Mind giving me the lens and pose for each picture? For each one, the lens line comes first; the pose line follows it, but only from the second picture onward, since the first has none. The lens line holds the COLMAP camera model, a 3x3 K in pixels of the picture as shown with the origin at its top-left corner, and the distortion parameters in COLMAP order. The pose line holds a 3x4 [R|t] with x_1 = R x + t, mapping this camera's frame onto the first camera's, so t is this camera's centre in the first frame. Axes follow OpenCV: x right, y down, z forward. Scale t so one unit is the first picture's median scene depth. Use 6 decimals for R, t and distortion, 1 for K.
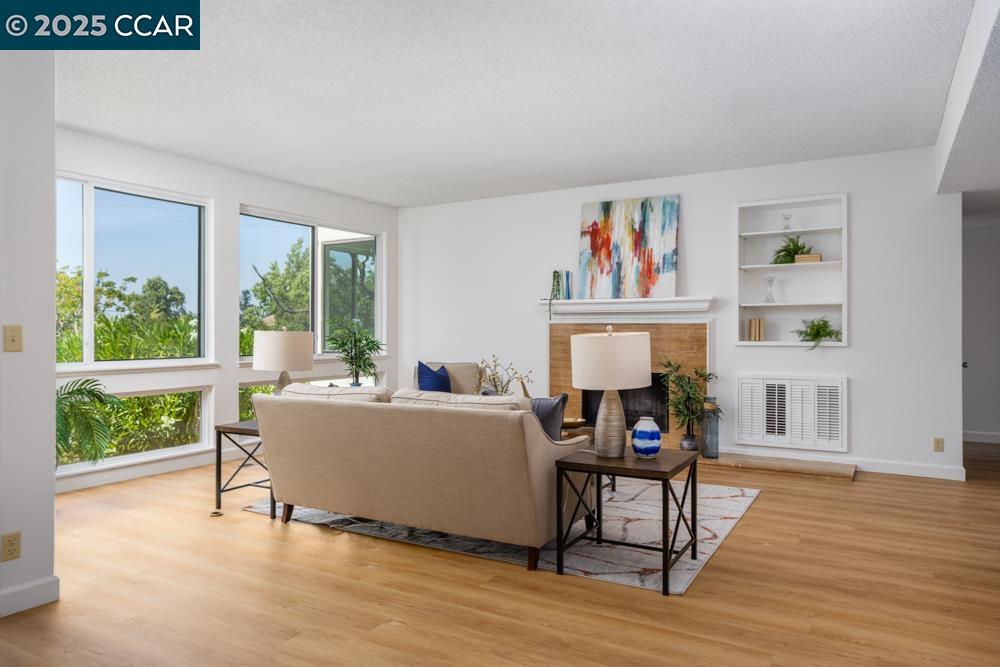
lens RADIAL K [[654.4, 0, 515.2], [0, 654.4, 341.0], [0, 0, 1]] dist [-0.011716, 0.013832]
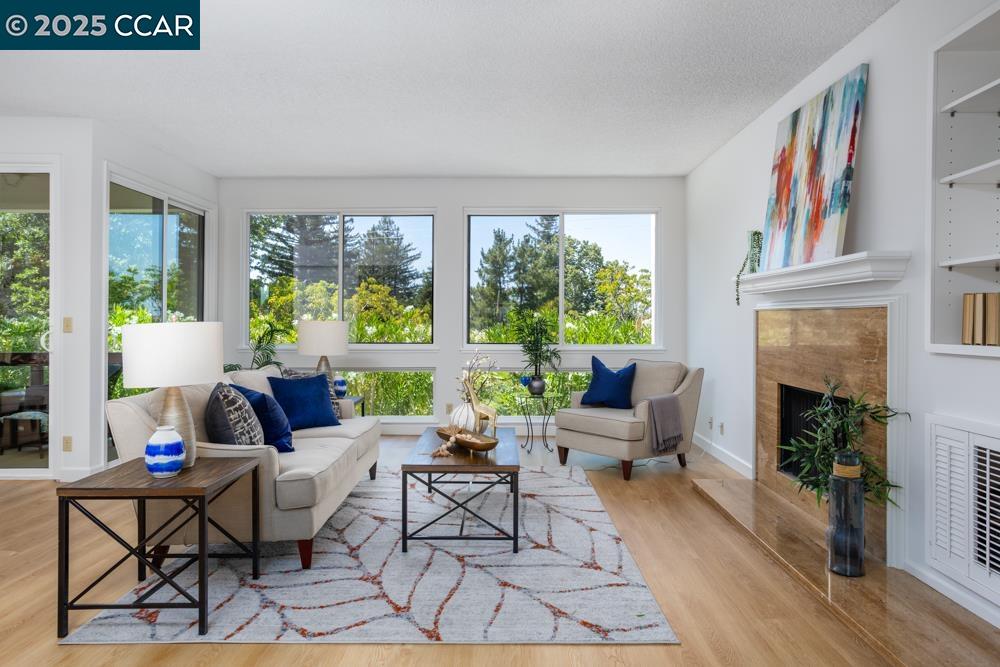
lens RADIAL K [[654.4, 0, 500.1], [0, 654.4, 327.4], [0, 0, 1]] dist [-0.011716, 0.013832]
pose [[0.502688, 0.008250, -0.864428, 0.594833], [-0.014911, 0.999888, 0.000872, -0.007028], [0.864339, 0.012451, 0.502755, 0.511356]]
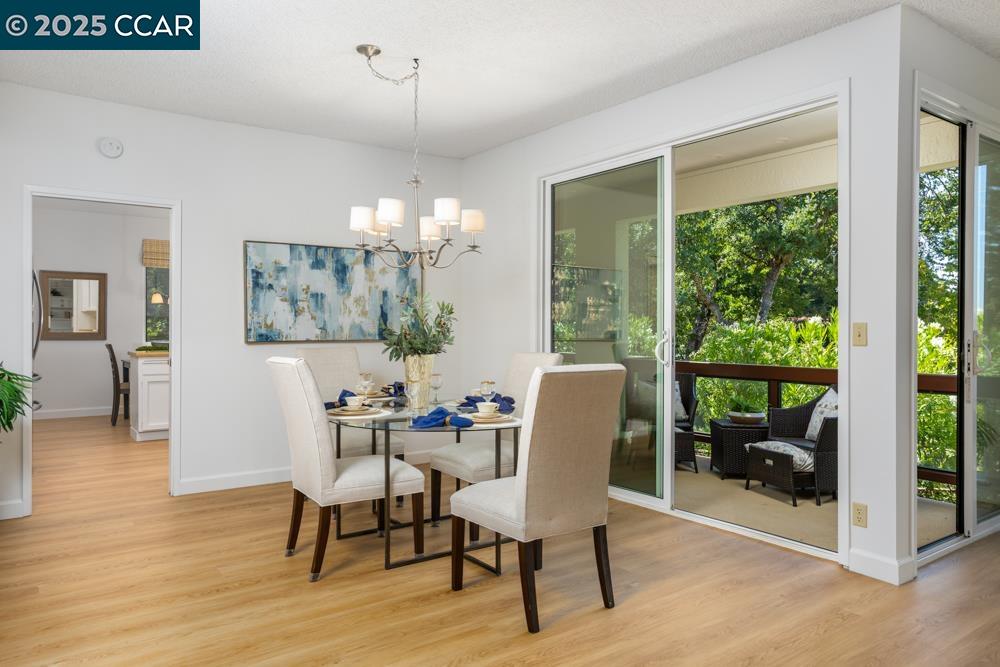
lens RADIAL K [[654.4, 0, 479.4], [0, 654.4, 331.3], [0, 0, 1]] dist [-0.011716, 0.013832]
pose [[-0.418919, 0.003641, -0.908016, 0.240534], [-0.014484, 0.999838, 0.010692, -0.005077], [0.907908, 0.017631, -0.418799, 0.391103]]
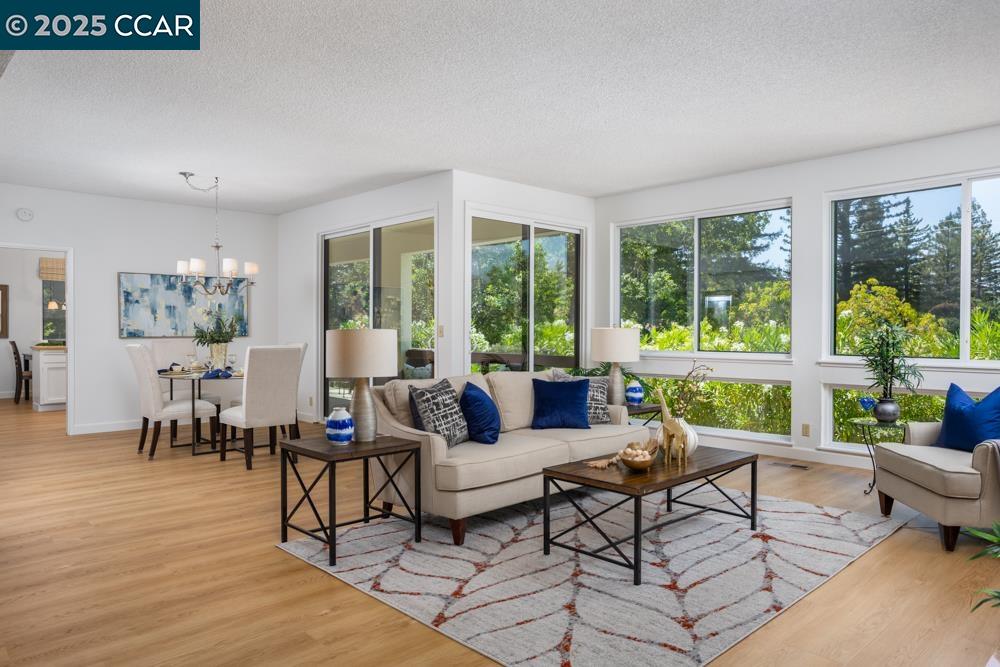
lens RADIAL K [[660.6, 0, 513.7], [0, 660.6, 336.5], [0, 0, 1]] dist [-0.027556, 0.022310]
pose [[-0.265030, 0.012602, -0.964158, 0.632958], [-0.014662, 0.999746, 0.017098, -0.013313], [0.964129, 0.018668, -0.264778, 0.842727]]
